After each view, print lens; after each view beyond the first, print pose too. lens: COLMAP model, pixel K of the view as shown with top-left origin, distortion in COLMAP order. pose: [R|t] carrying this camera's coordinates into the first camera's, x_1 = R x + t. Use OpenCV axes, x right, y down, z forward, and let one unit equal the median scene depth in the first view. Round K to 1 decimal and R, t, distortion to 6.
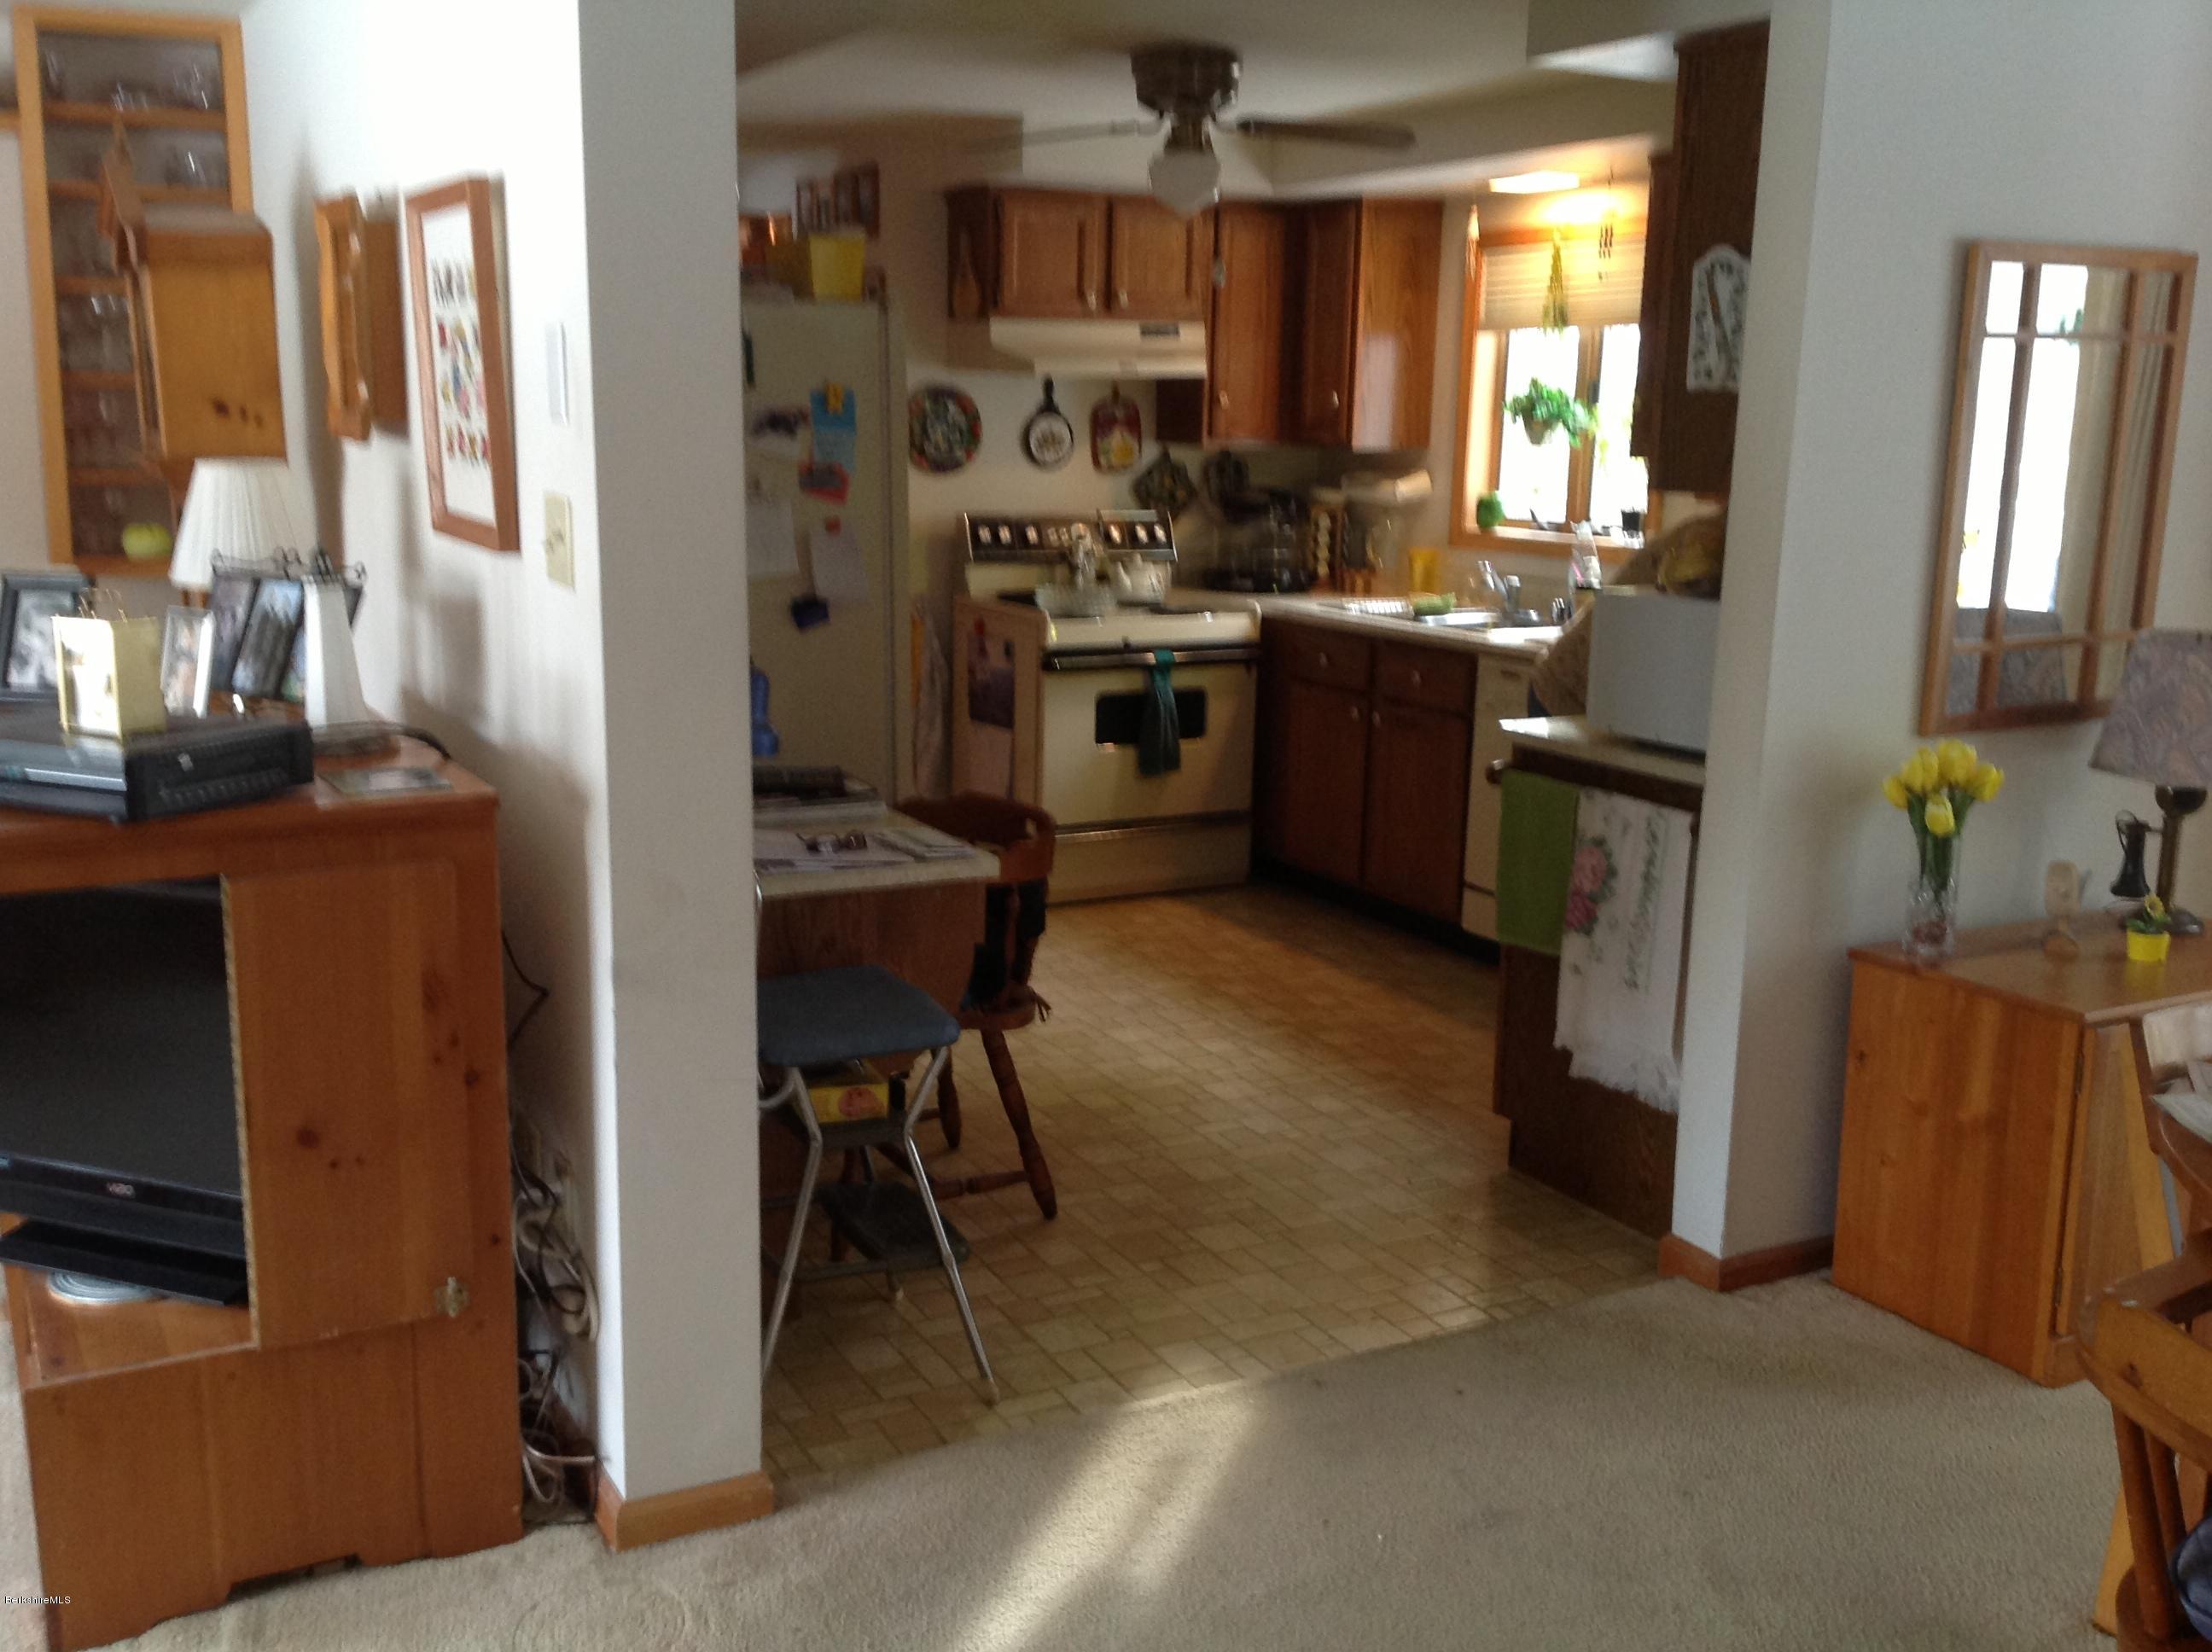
lens RADIAL K [[2079.2, 0, 1098.1], [0, 2079.2, 827.7], [0, 0, 1]] dist [0.011010, 0.000000]
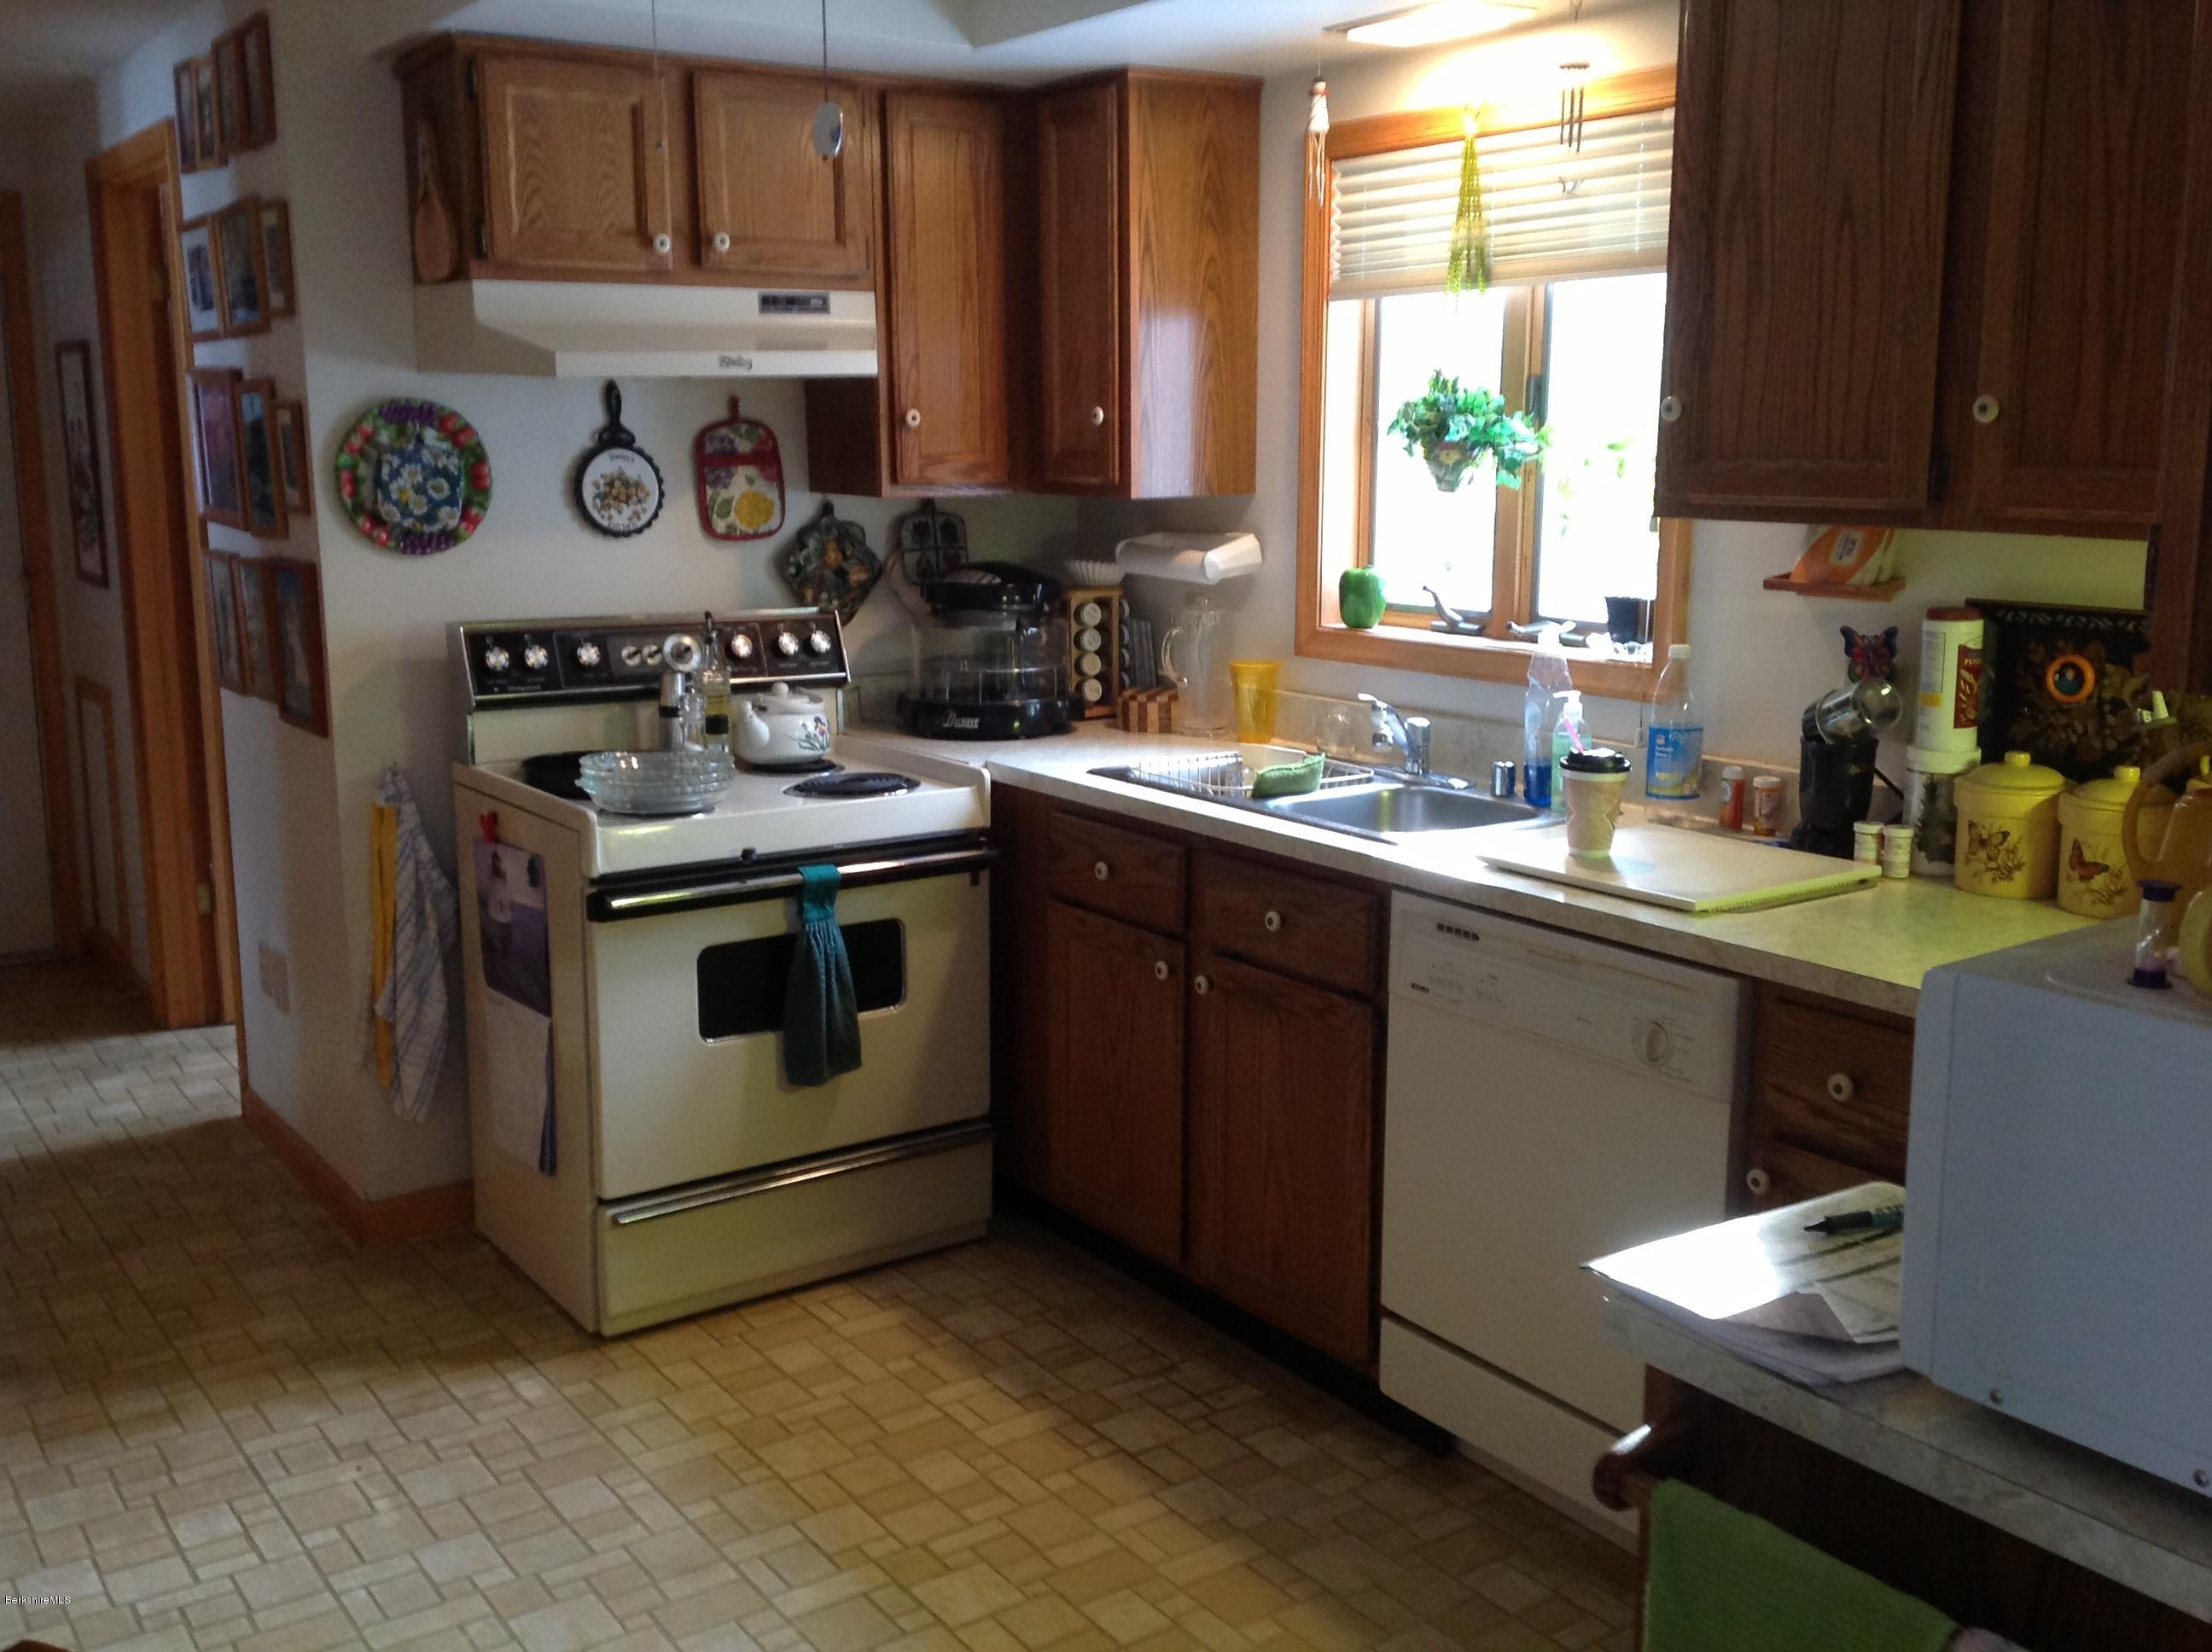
lens RADIAL K [[2079.2, 0, 1236.5], [0, 2079.2, 851.8], [0, 0, 1]] dist [0.011010, 0.000000]
pose [[0.984503, -0.048669, 0.168481, 0.045612], [0.049021, 0.998796, 0.002070, -0.078986], [-0.168379, 0.006221, 0.985703, 0.400997]]
